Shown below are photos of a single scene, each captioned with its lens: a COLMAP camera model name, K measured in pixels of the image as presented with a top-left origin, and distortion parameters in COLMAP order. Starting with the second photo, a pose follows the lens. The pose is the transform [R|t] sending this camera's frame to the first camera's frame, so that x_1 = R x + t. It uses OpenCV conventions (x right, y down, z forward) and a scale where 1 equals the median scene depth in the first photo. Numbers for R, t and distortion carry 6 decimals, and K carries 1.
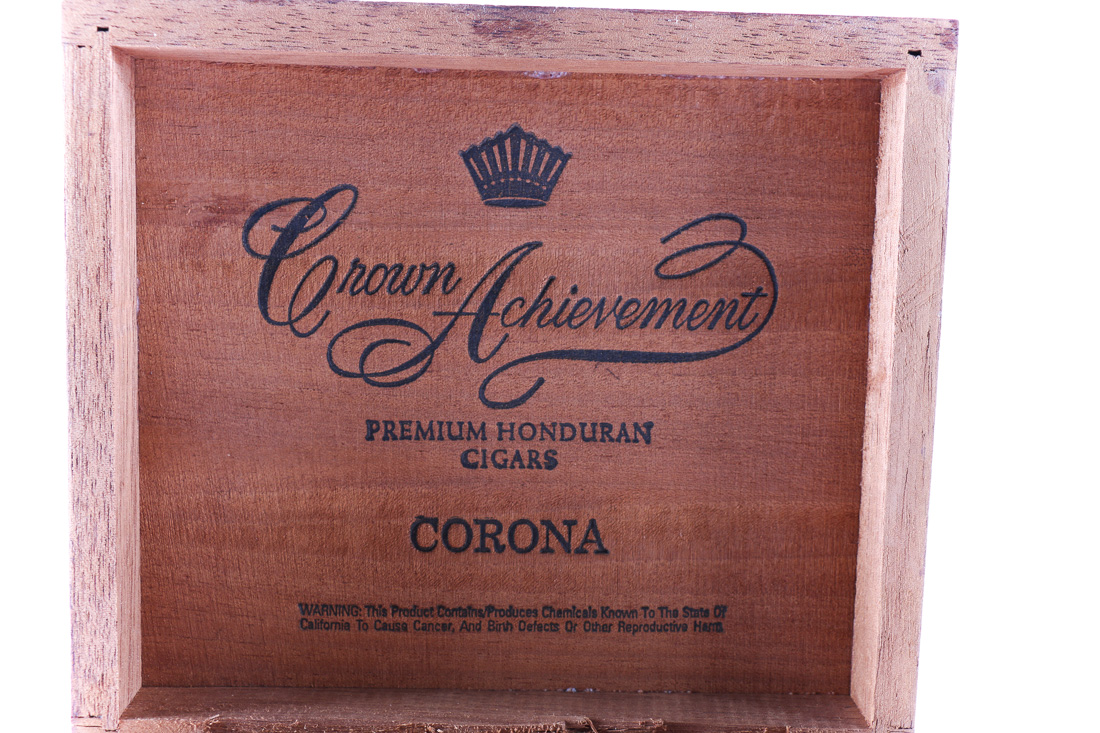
lens RADIAL K [[1492.4, 0, 557.1], [0, 1492.4, 366.9], [0, 0, 1]] dist [-0.138830, 0.000000]
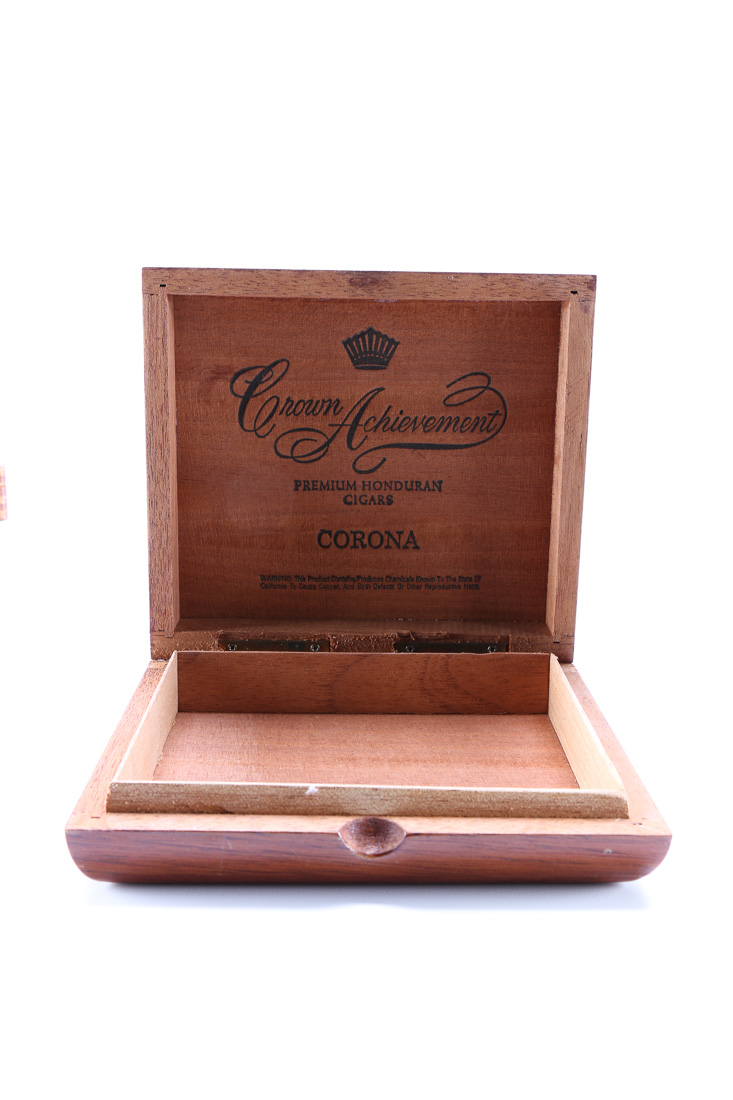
lens RADIAL K [[1184.4, 0, 363.0], [0, 1184.4, 549.7], [0, 0, 1]] dist [-0.028714, 0.000000]
pose [[0.999576, -0.003961, -0.028846, 0.005397], [0.006884, 0.994764, 0.101965, -0.031824], [0.028292, -0.102121, 0.994370, -0.554730]]
